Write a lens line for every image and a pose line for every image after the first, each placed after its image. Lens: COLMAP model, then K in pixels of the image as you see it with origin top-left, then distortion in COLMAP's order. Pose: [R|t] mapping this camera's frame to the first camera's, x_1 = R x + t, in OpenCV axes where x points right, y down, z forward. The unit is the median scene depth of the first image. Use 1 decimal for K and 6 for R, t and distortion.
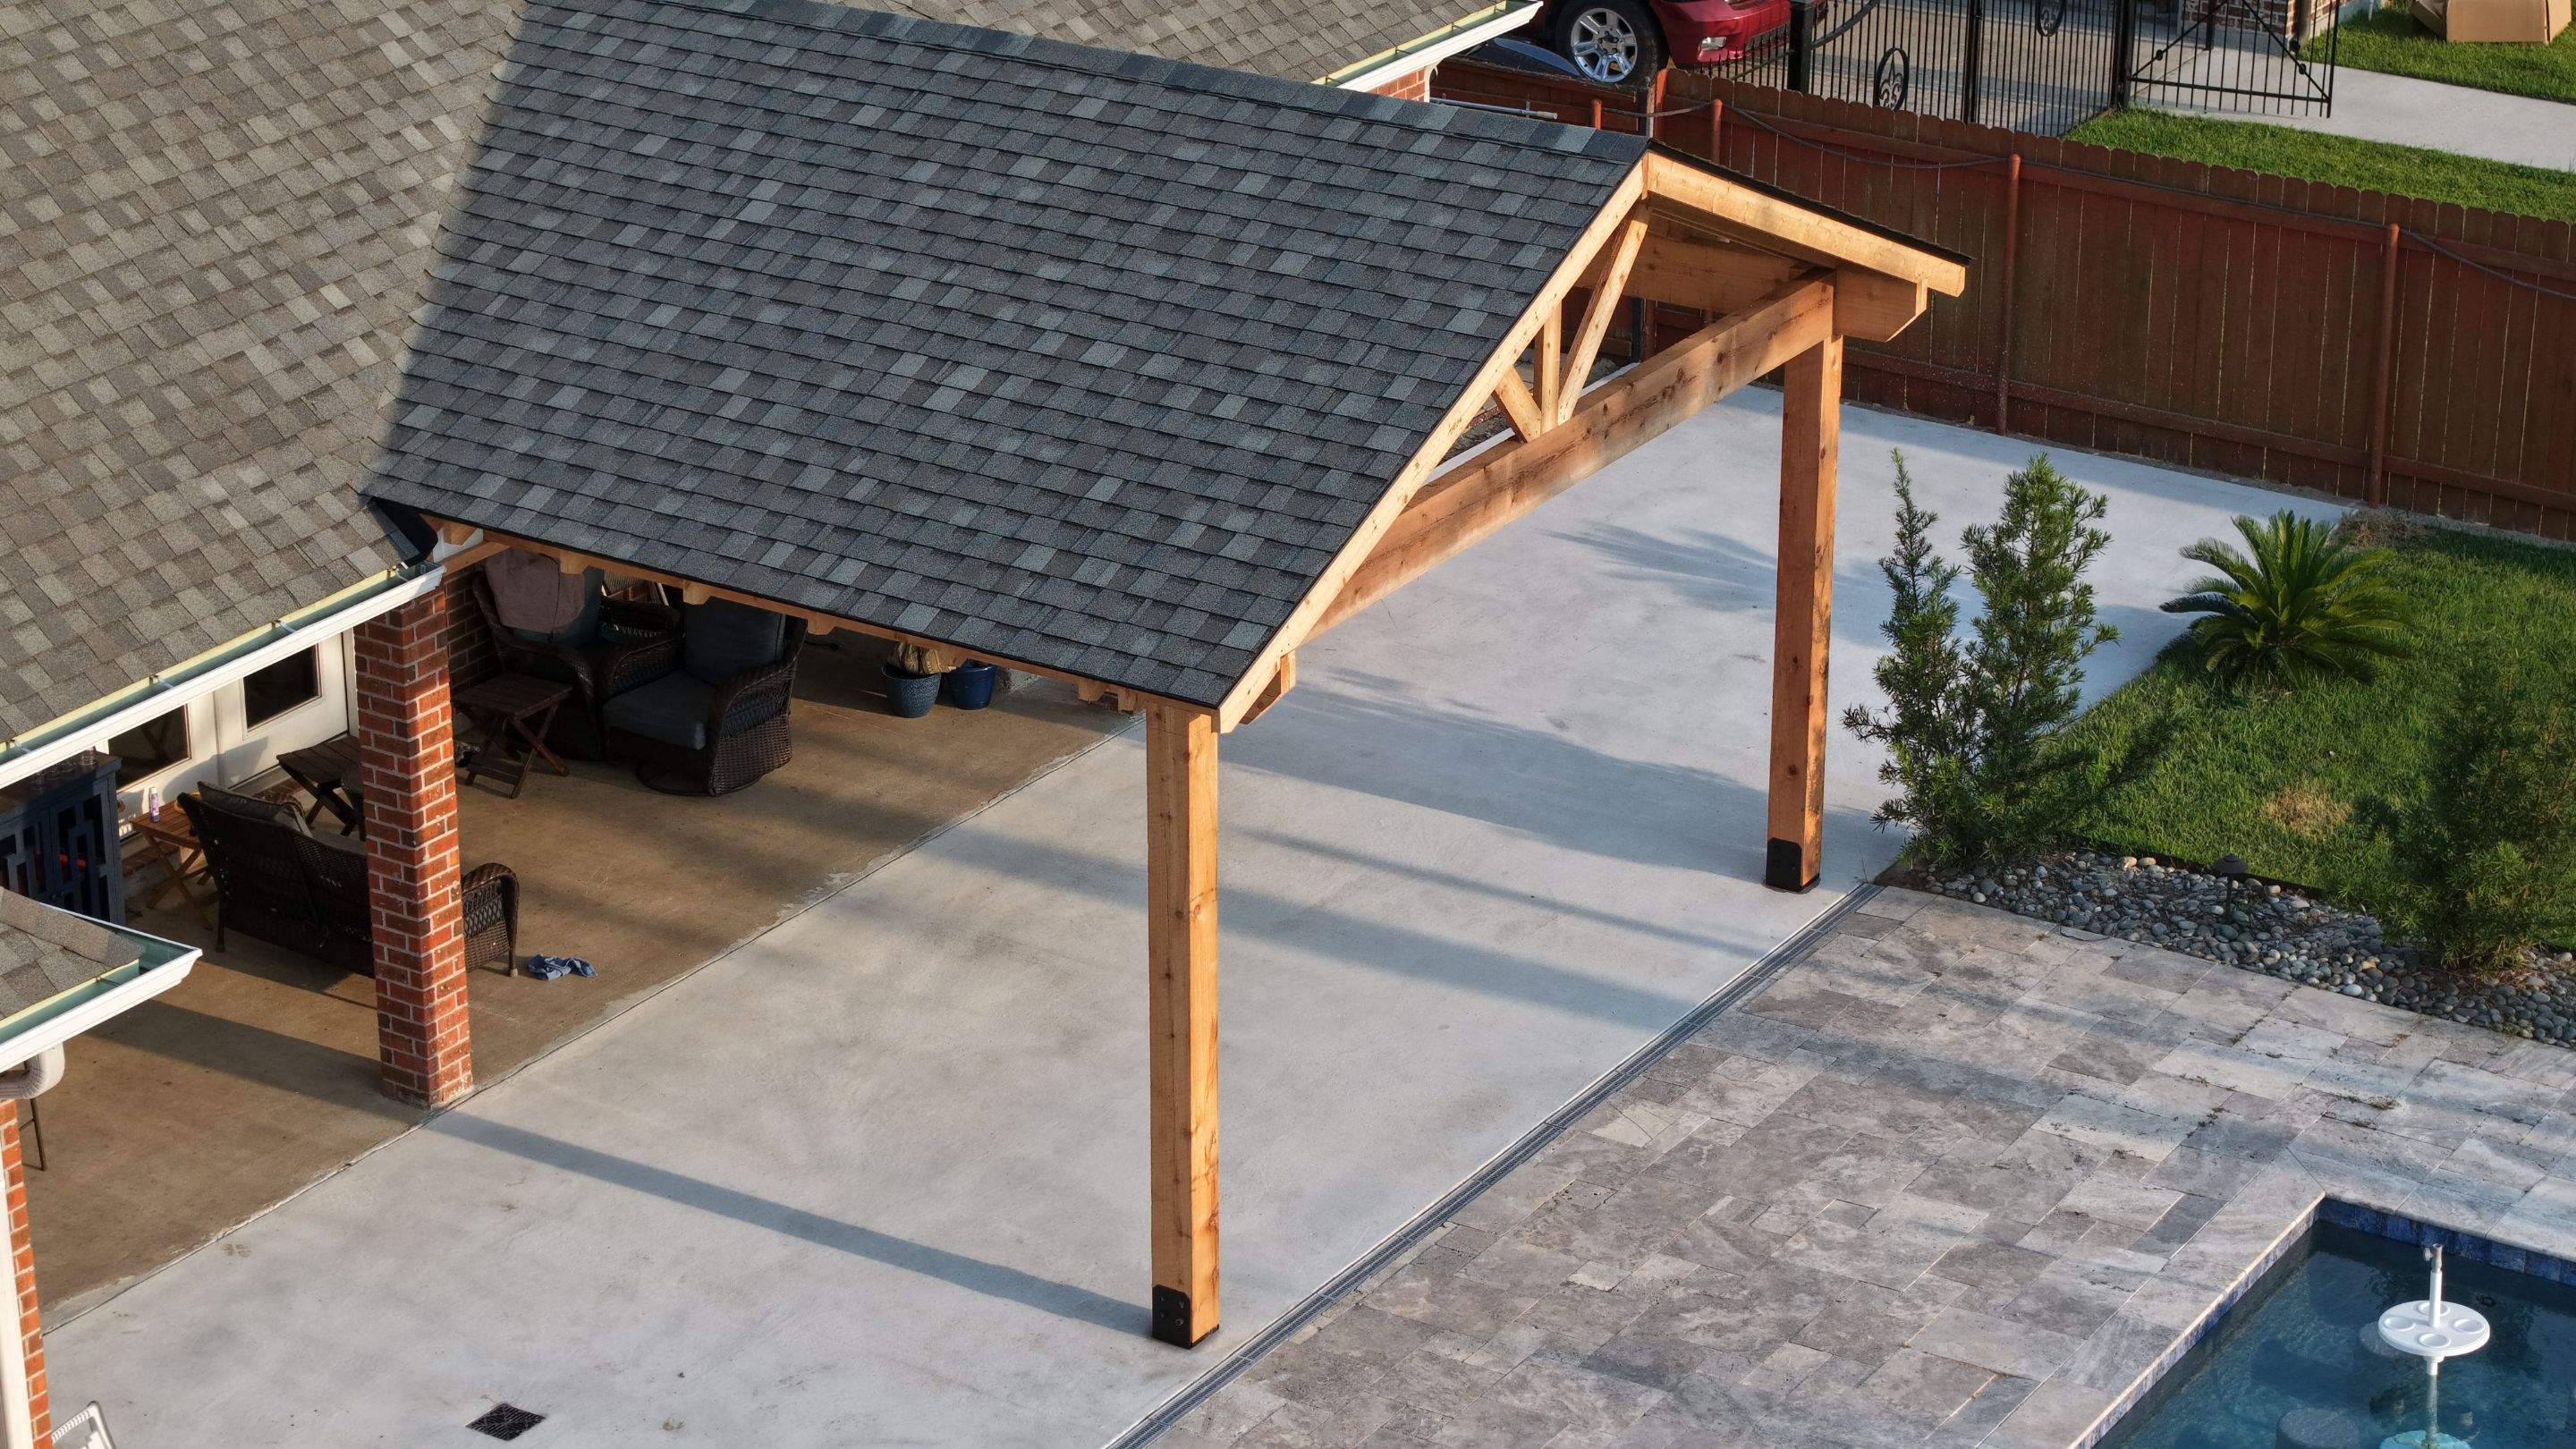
lens RADIAL K [[5424.1, 0, 1303.6], [0, 5424.1, 722.5], [0, 0, 1]] dist [-0.135531, 0.000000]
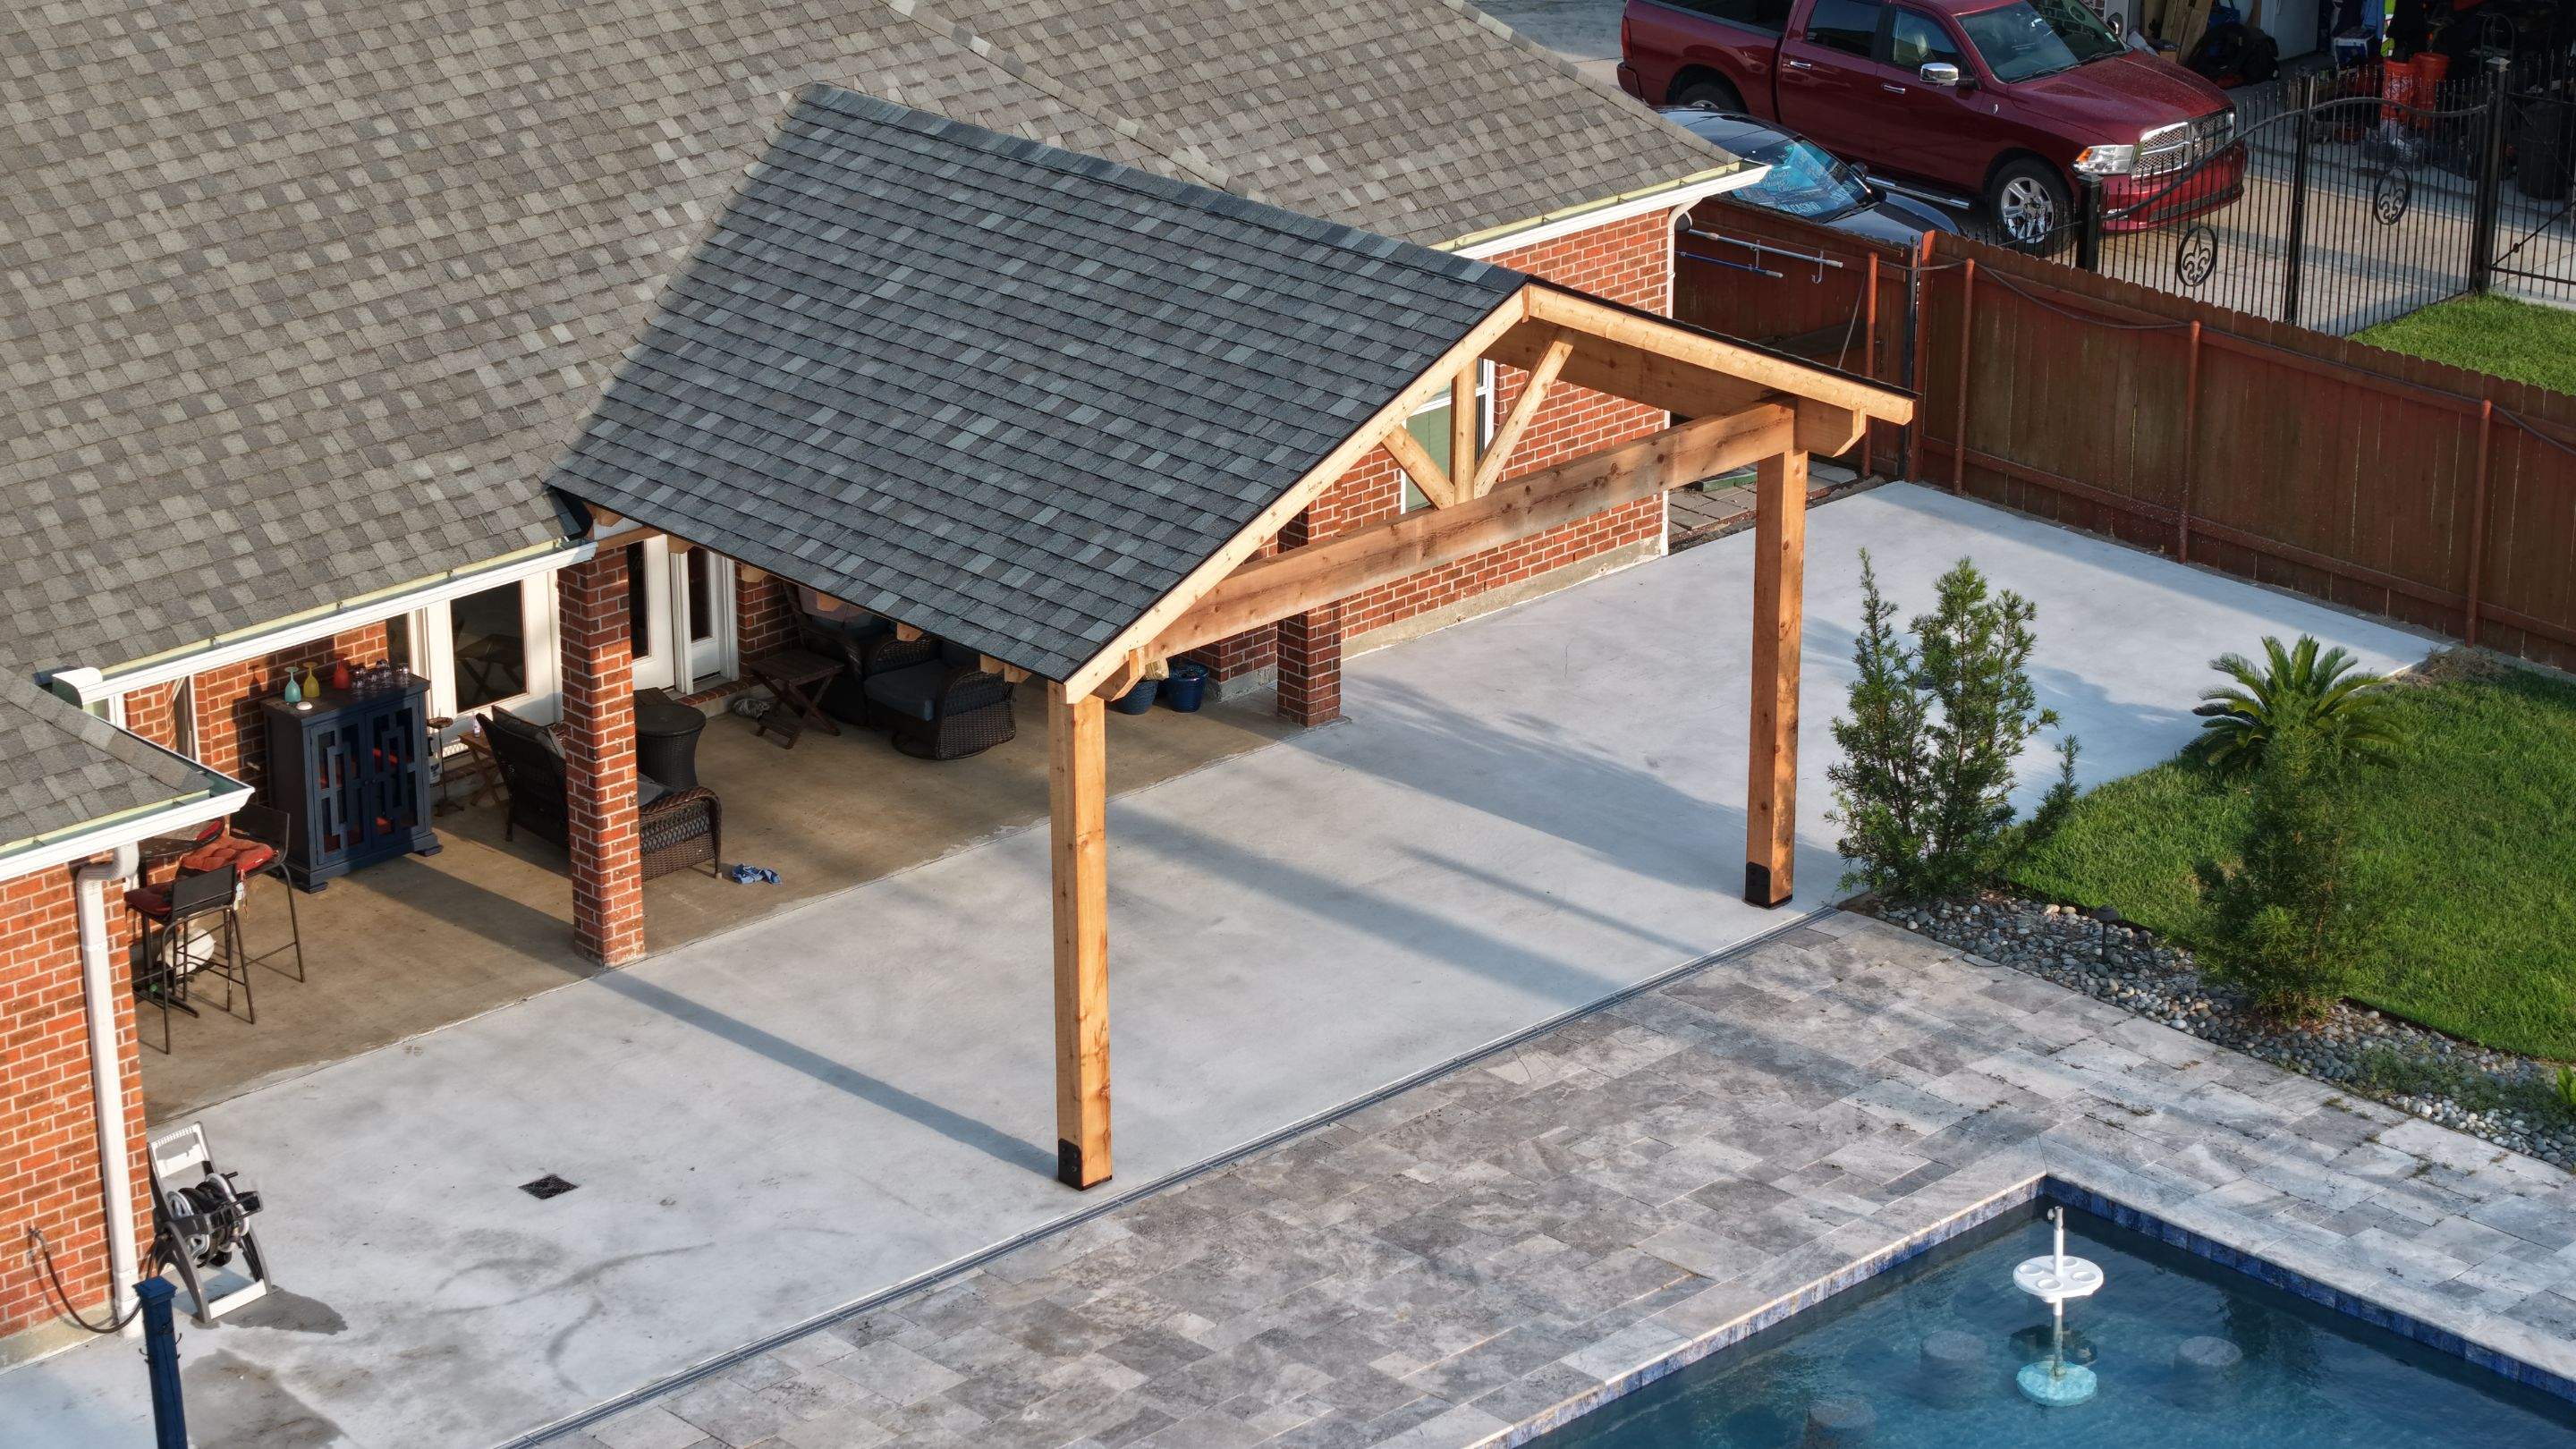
lens RADIAL K [[5424.1, 0, 1311.8], [0, 5424.1, 696.8], [0, 0, 1]] dist [-0.135531, 0.000000]
pose [[0.971606, 0.079173, -0.222965, 0.288026], [-0.085266, 0.996199, -0.017819, 0.016135], [0.220707, 0.036324, 0.974664, -0.226606]]
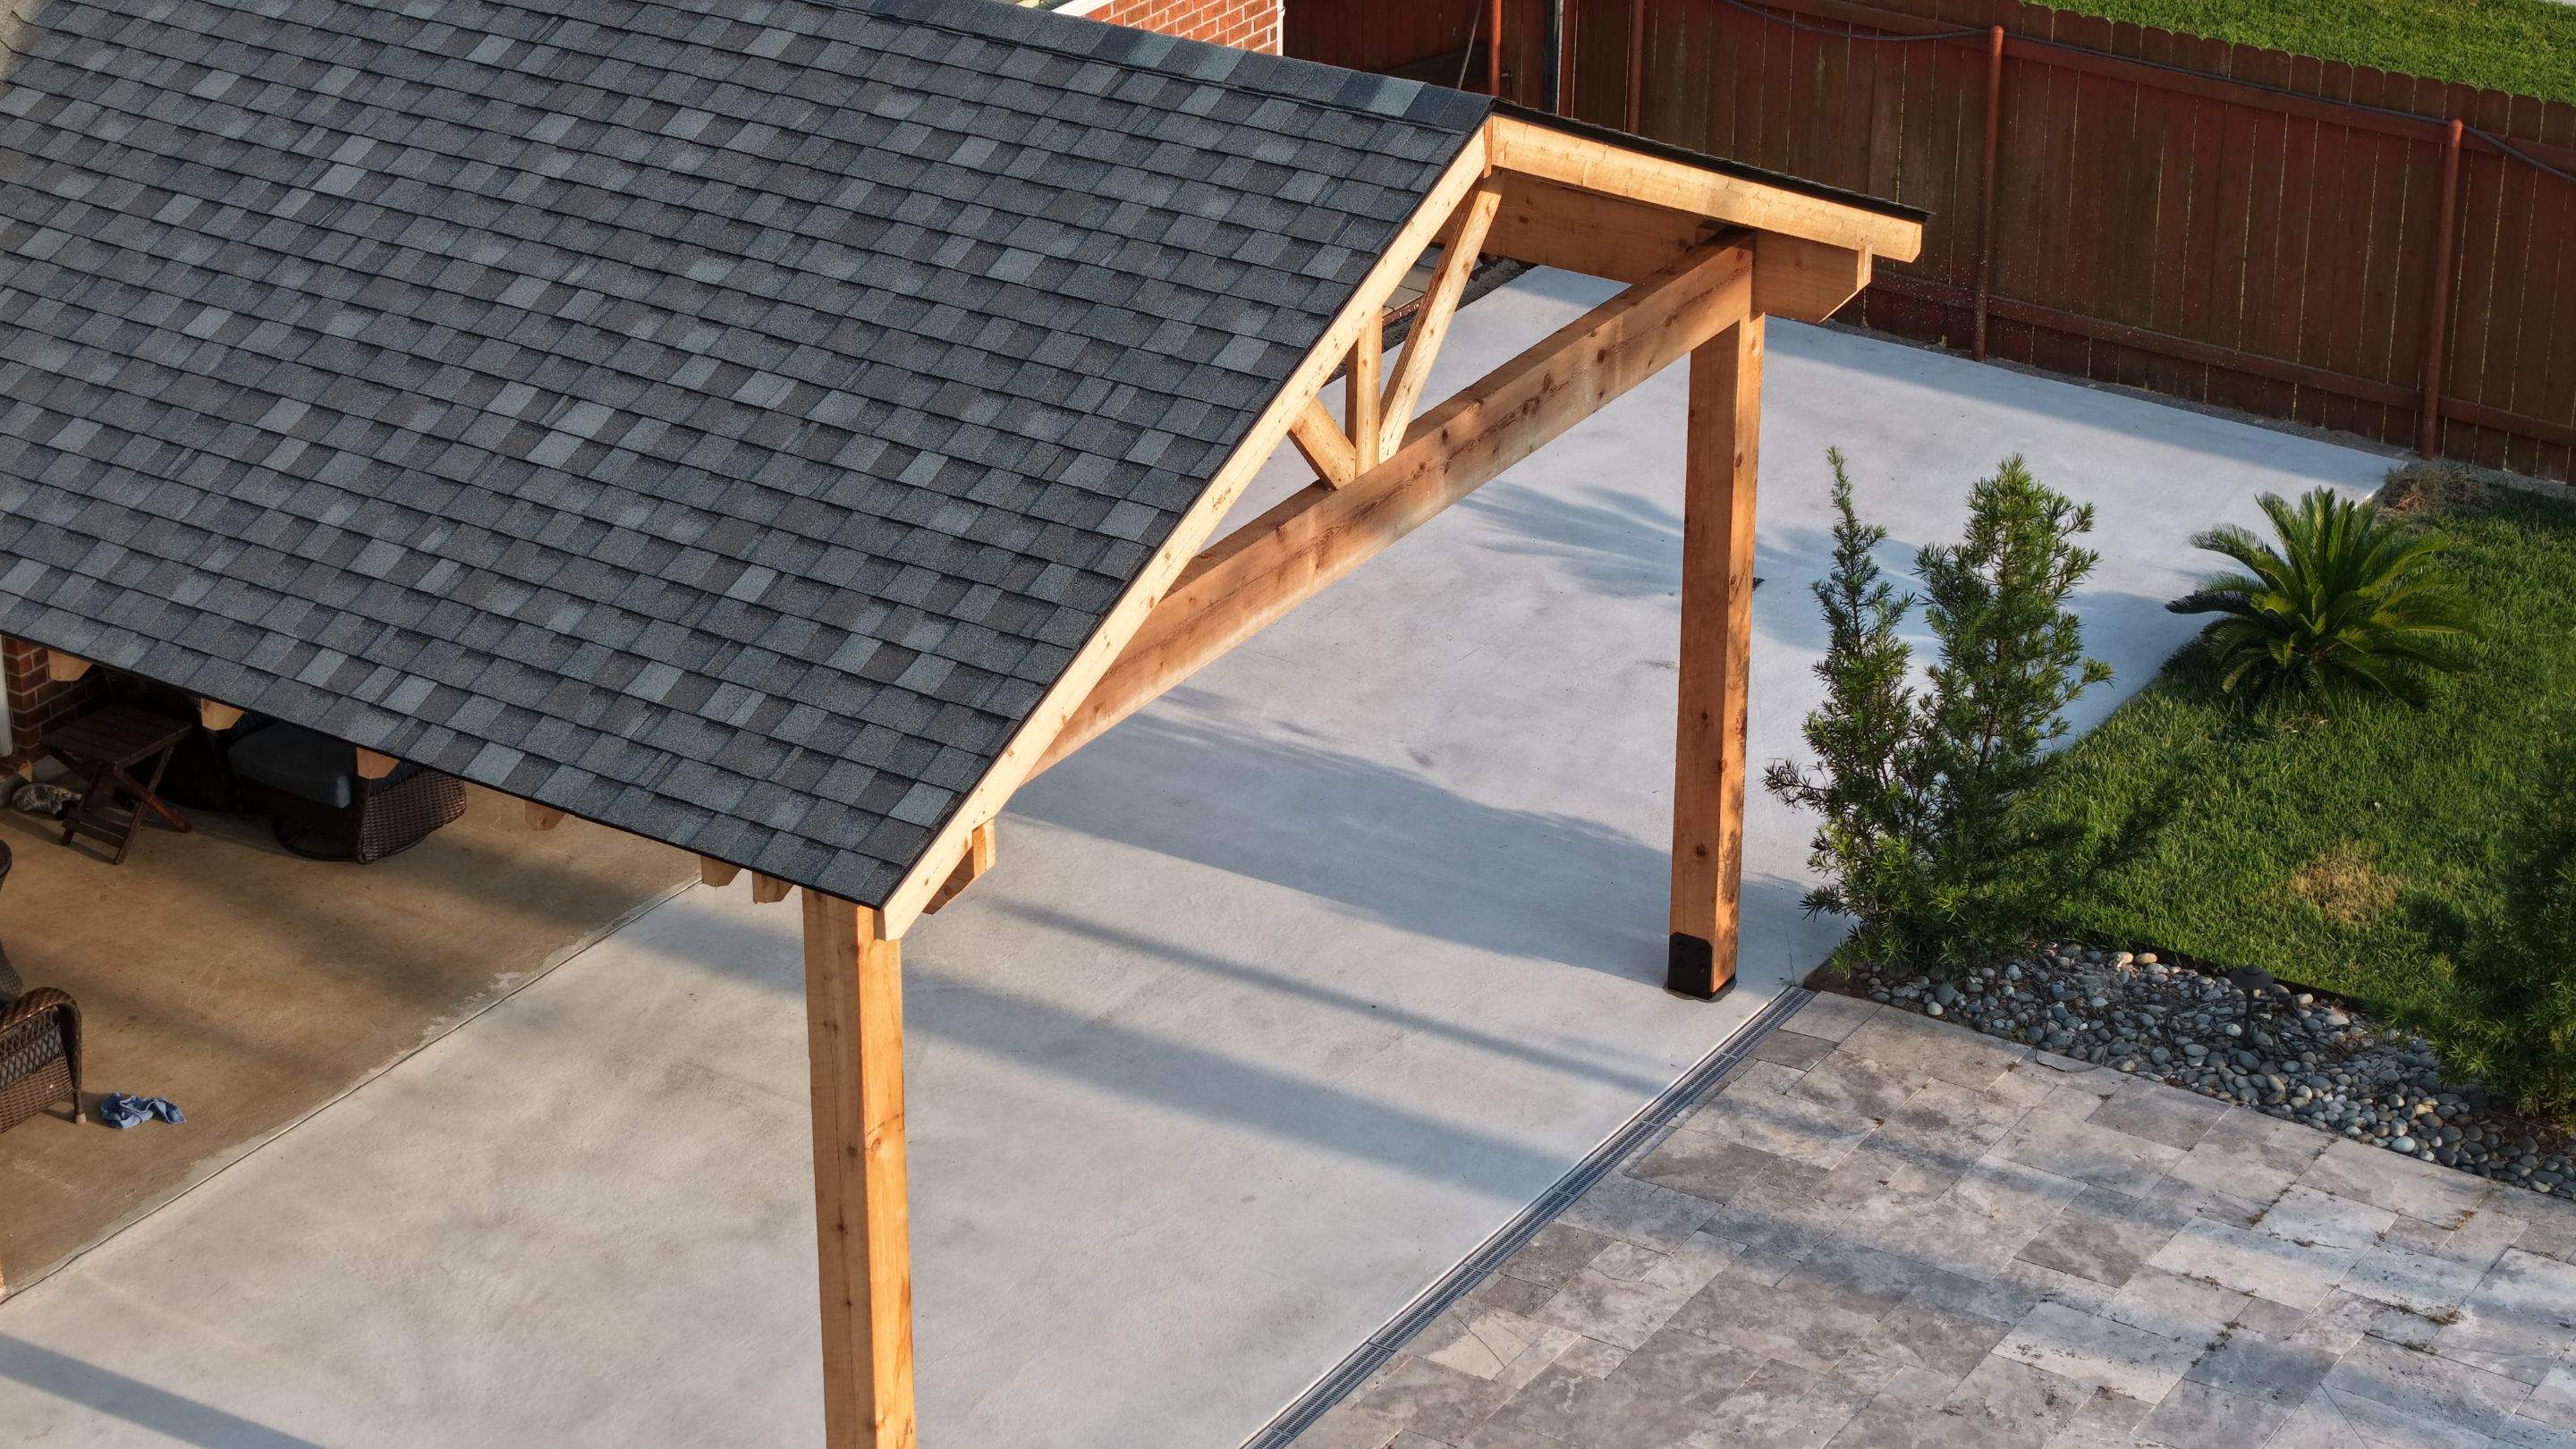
lens RADIAL K [[5424.1, 0, 1302.3], [0, 5424.1, 715.8], [0, 0, 1]] dist [-0.135531, 0.000000]
pose [[0.999995, 0.002182, -0.002078, 0.036924], [-0.002069, 0.998606, 0.052737, -0.058351], [0.002190, -0.052732, 0.998606, 0.228779]]
